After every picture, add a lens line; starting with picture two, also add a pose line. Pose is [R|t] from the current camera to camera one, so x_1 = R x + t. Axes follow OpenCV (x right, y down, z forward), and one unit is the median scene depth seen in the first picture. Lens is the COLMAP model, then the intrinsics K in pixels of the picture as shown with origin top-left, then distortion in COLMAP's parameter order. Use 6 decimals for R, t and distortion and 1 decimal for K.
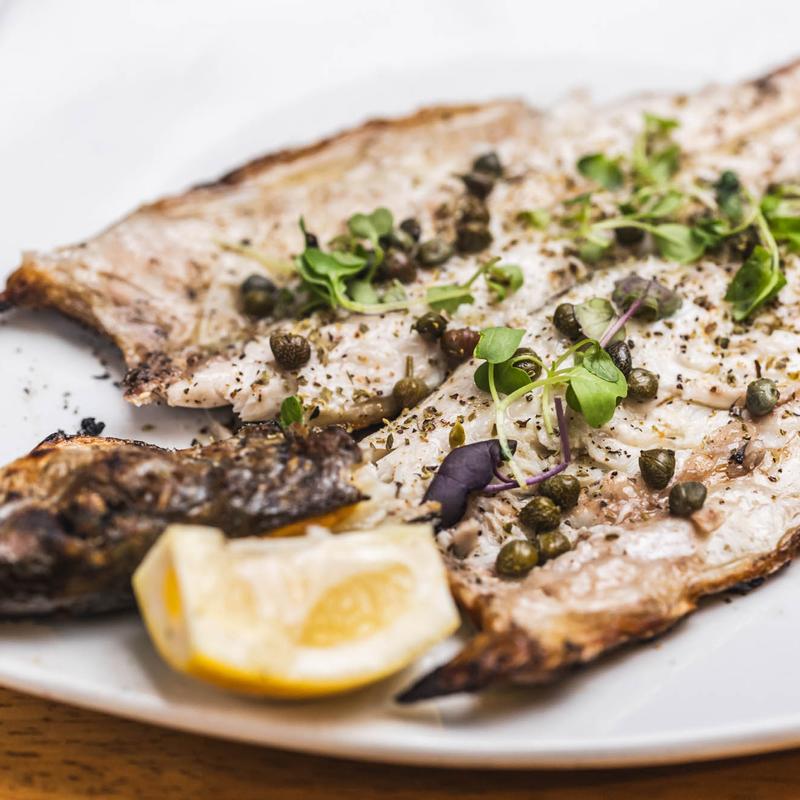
lens RADIAL K [[3935.4, 0, 400.1], [0, 3935.4, 400.0], [0, 0, 1]] dist [-0.123655, 0.000000]
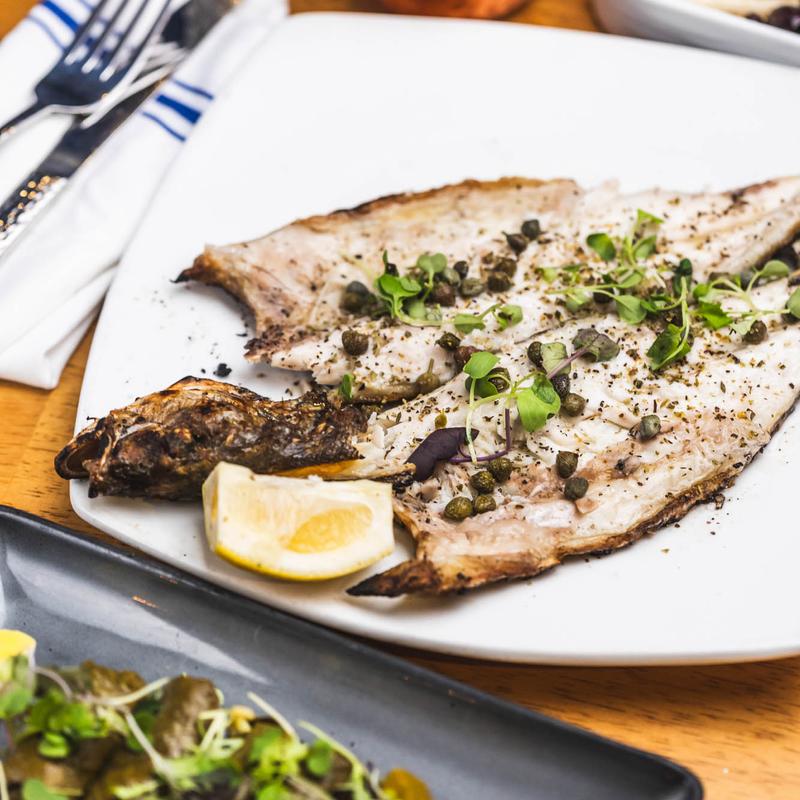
lens RADIAL K [[3935.4, 0, 399.9], [0, 3935.4, 400.0], [0, 0, 1]] dist [-0.123655, 0.000000]
pose [[0.967655, 0.168703, -0.187570, 0.278546], [-0.147671, 0.981601, 0.121045, -0.177951], [0.204540, -0.089431, 0.974764, -0.484642]]
